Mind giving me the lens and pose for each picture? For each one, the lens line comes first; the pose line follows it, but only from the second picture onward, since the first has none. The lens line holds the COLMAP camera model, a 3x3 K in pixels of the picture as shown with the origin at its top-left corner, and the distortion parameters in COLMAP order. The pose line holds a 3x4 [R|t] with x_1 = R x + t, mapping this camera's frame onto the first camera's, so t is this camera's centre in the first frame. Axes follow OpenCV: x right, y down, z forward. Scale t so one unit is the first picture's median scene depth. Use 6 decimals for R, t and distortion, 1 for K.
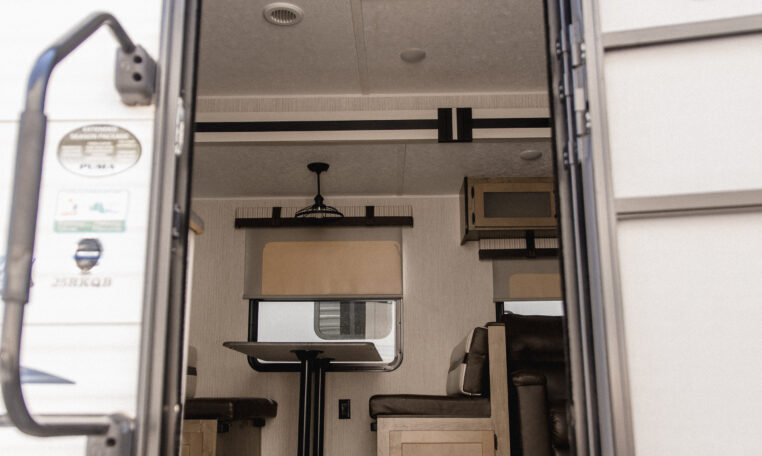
lens RADIAL K [[754.2, 0, 367.7], [0, 754.2, 237.8], [0, 0, 1]] dist [0.008688, 0.012304]
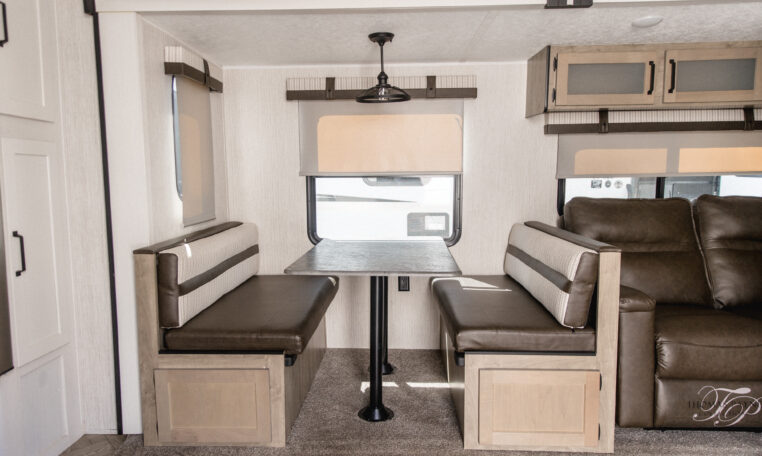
lens RADIAL K [[505.5, 0, 376.8], [0, 505.5, 226.3], [0, 0, 1]] dist [0.011042, 0.001164]
pose [[0.999970, -0.007674, -0.001266, -0.065682], [0.007670, 0.945953, 0.324212, -0.070741], [-0.001291, -0.324212, 0.945984, 0.363309]]
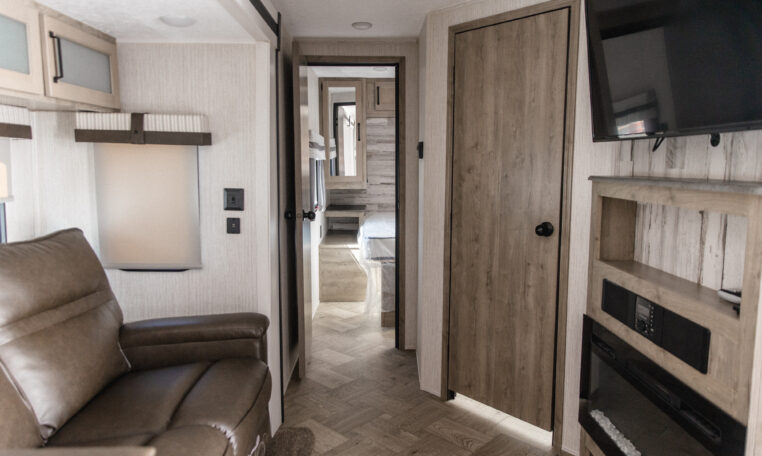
lens RADIAL K [[525.4, 0, 386.7], [0, 525.4, 227.7], [0, 0, 1]] dist [-0.000820, -0.001818]
pose [[-0.068009, -0.125516, 0.989758, -0.030752], [-0.234036, 0.966380, 0.106471, -0.022817], [-0.969846, -0.224398, -0.095098, 0.715802]]
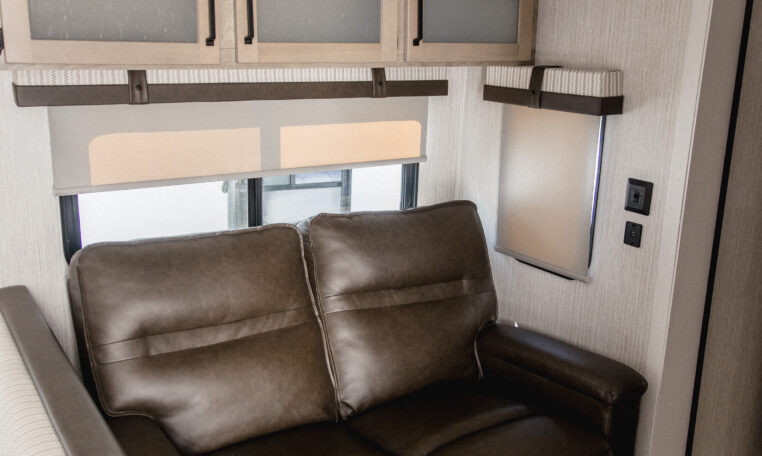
lens RADIAL K [[752.1, 0, 381.0], [0, 752.1, 228.0], [0, 0, 1]] dist [0.012056, 0.003106]
pose [[0.820487, -0.121557, 0.558591, 0.070795], [-0.146600, 0.899714, 0.411123, -0.117133], [-0.552548, -0.419211, 0.720384, 0.551304]]
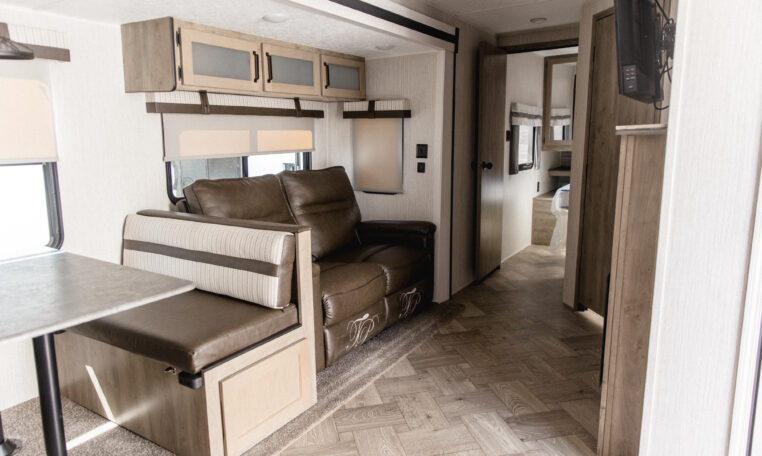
lens RADIAL K [[505.5, 0, 376.8], [0, 505.5, 226.3], [0, 0, 1]] dist [0.011042, 0.001164]
pose [[0.506575, -0.160182, 0.847186, -0.233933], [-0.182899, 0.940264, 0.287145, -0.063229], [-0.842574, -0.300410, 0.447017, 0.492003]]
